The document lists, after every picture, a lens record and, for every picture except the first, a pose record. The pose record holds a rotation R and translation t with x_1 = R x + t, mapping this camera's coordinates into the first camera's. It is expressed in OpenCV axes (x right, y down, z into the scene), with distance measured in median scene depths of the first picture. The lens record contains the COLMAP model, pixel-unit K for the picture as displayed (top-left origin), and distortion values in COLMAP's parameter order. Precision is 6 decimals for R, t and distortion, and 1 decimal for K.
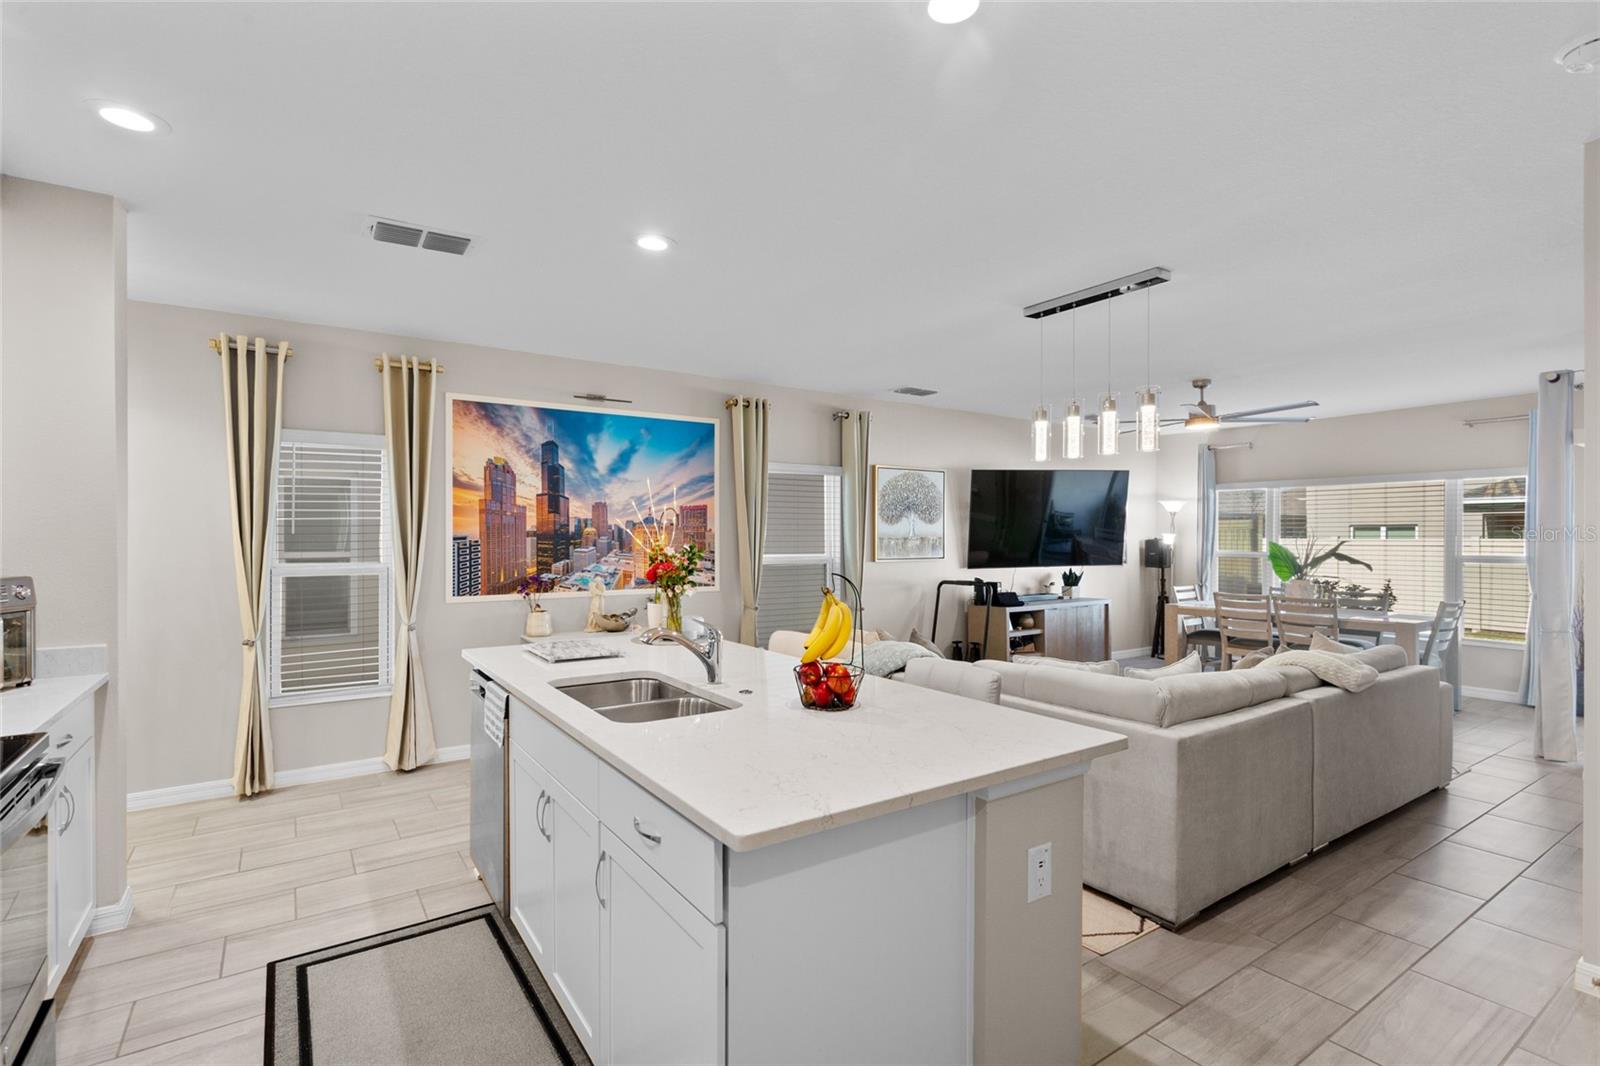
lens RADIAL K [[755.3, 0, 804.4], [0, 755.3, 539.0], [0, 0, 1]] dist [-0.000114, 0.001122]
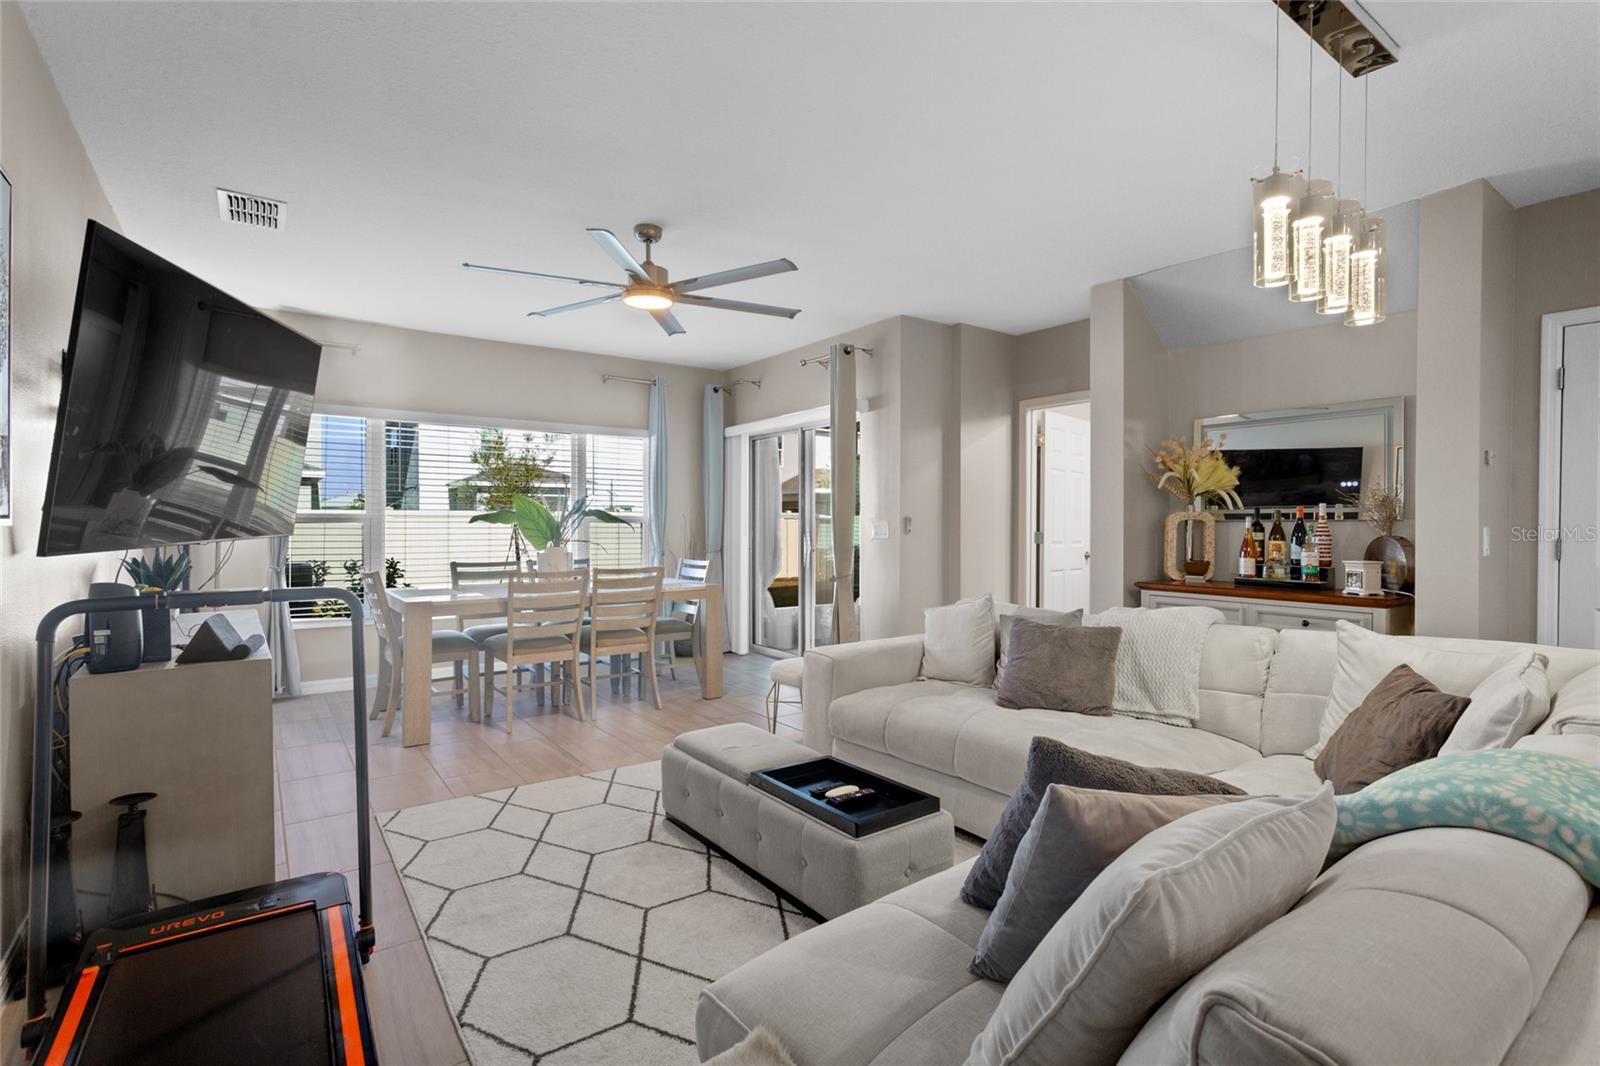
lens RADIAL K [[755.3, 0, 806.3], [0, 755.3, 525.9], [0, 0, 1]] dist [-0.000114, 0.001122]
pose [[-0.032208, -0.011199, 0.999418, -0.106792], [0.003189, 0.999931, 0.011307, 0.030904], [-0.999476, 0.003552, -0.032170, 0.906456]]
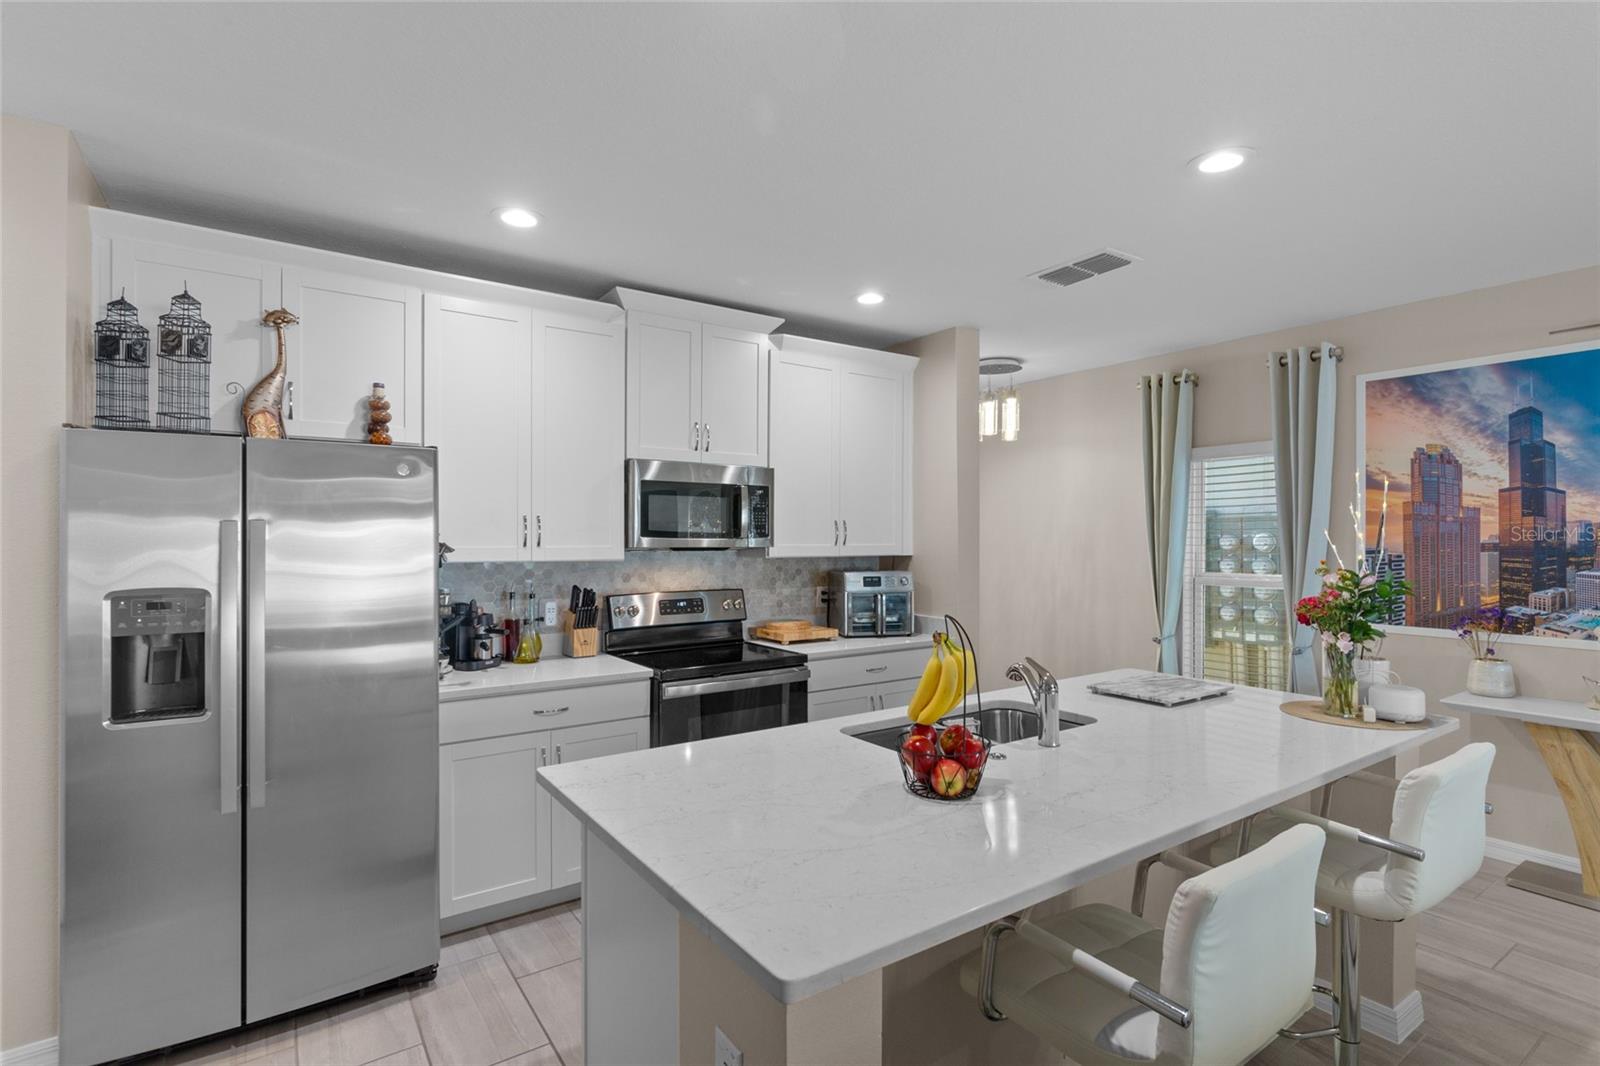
lens RADIAL K [[755.3, 0, 785.4], [0, 755.3, 539.0], [0, 0, 1]] dist [-0.000114, 0.001122]
pose [[-0.005857, -0.000521, -0.999983, 0.294380], [-0.007619, 0.999971, -0.000477, -0.007724], [0.999954, 0.007616, -0.005861, 0.309328]]
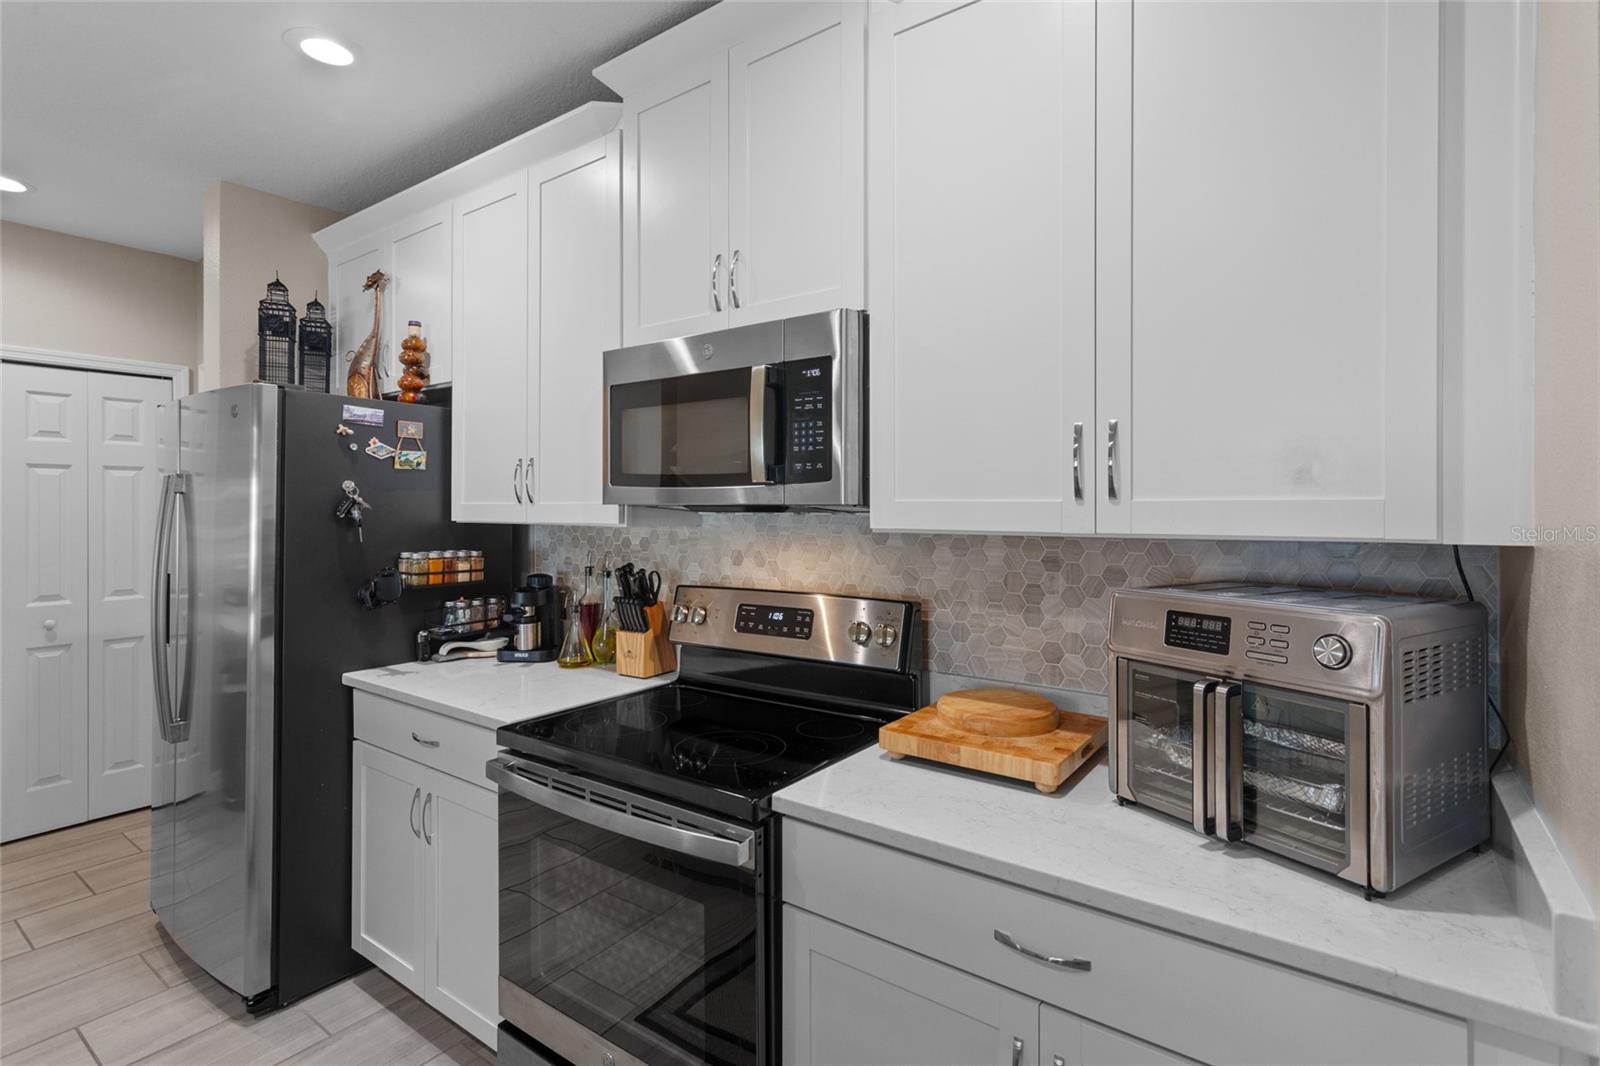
lens RADIAL K [[755.3, 0, 820.8], [0, 755.3, 507.9], [0, 0, 1]] dist [-0.000114, 0.001122]
pose [[-0.938215, -0.002640, -0.346042, -0.261175], [-0.005168, 0.999966, 0.006383, -0.001594], [0.346014, 0.007777, -0.938197, 0.539134]]
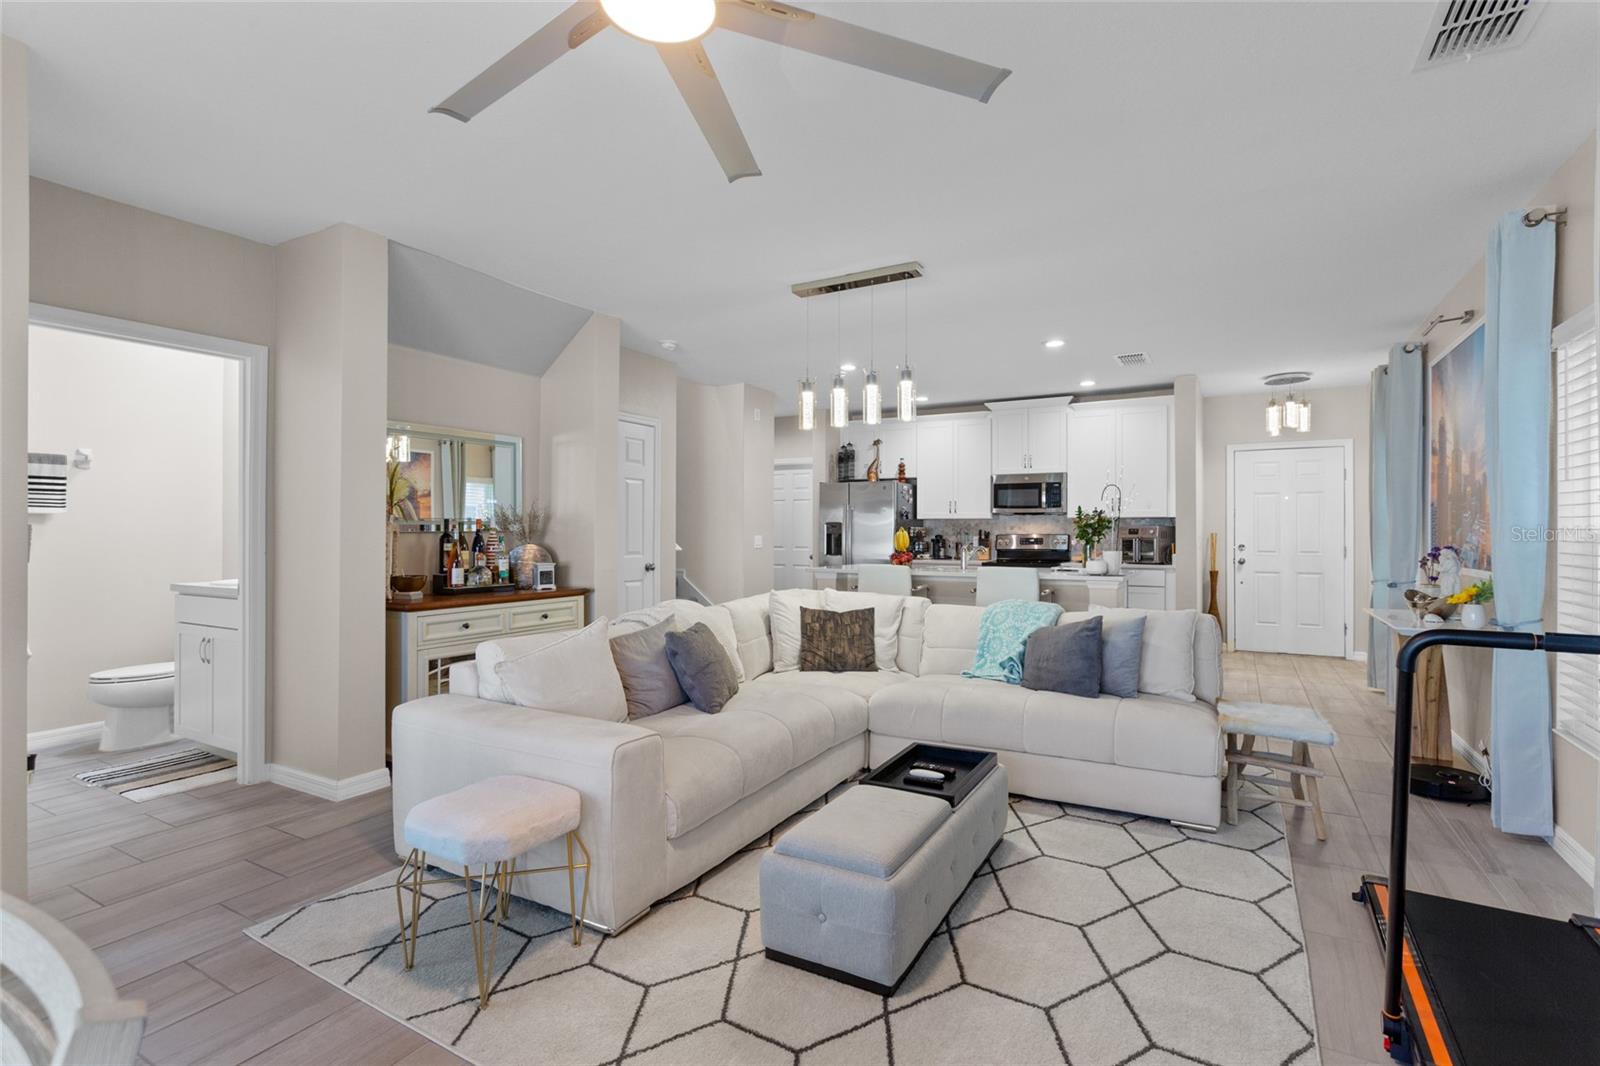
lens RADIAL K [[755.3, 0, 807.0], [0, 755.3, 533.9], [0, 0, 1]] dist [-0.000114, 0.001122]
pose [[-0.900941, -0.003351, -0.433930, 0.605765], [-0.007530, 0.999940, 0.007912, 0.029529], [0.433877, 0.010396, -0.900912, 1.277285]]
